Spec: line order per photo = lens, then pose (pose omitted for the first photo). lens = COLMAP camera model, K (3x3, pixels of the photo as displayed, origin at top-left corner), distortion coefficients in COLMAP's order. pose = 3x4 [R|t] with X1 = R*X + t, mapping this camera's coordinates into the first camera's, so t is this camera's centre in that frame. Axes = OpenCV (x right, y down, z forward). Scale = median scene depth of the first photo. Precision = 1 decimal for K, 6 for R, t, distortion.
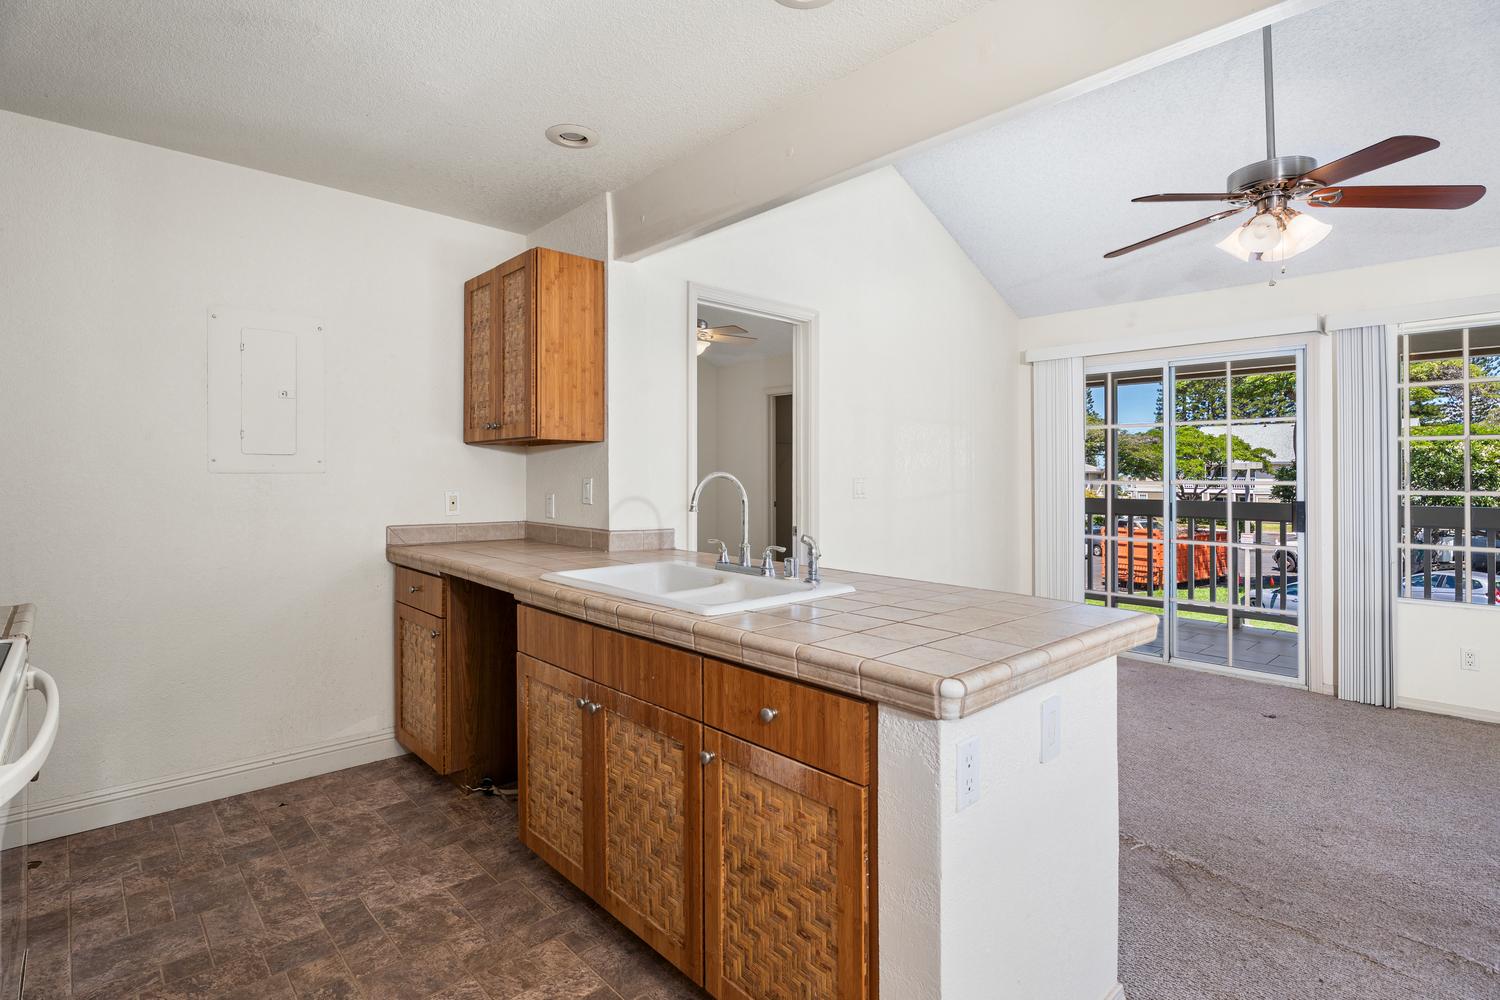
lens RADIAL K [[731.4, 0, 743.1], [0, 731.4, 471.3], [0, 0, 1]] dist [-0.007698, 0.000981]
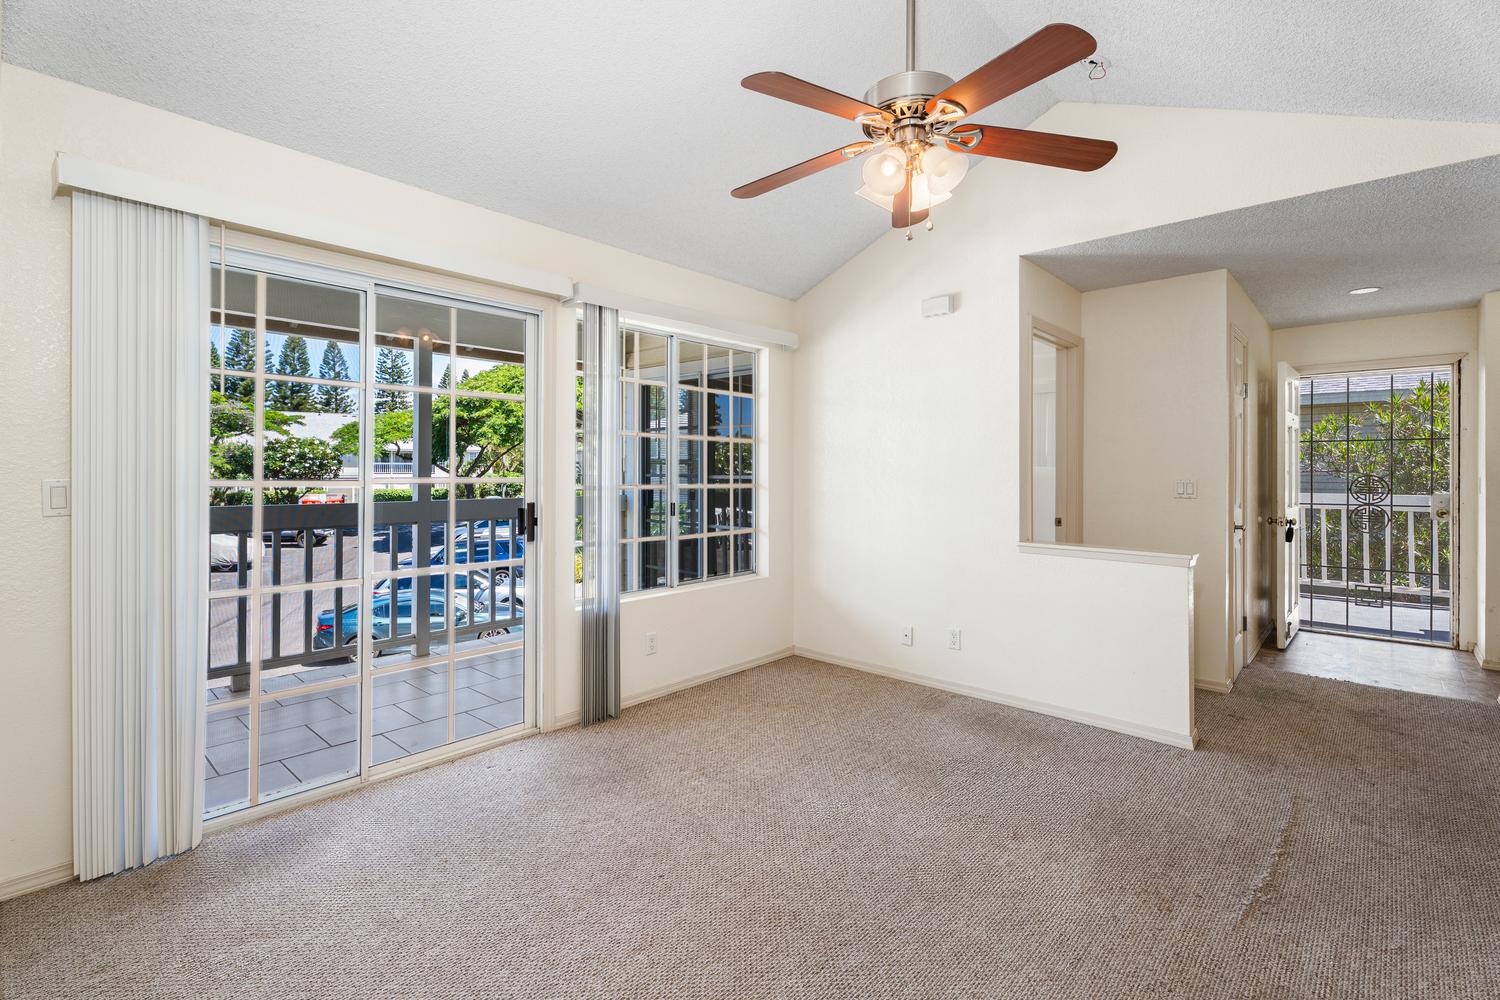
lens RADIAL K [[682.0, 0, 739.0], [0, 682.0, 466.7], [0, 0, 1]] dist [-0.003314, -0.001154]
pose [[-0.069943, 0.000688, 0.997551, -0.006949], [-0.011061, 0.999938, -0.001465, -0.000683], [-0.997490, -0.011137, -0.069931, 1.181996]]
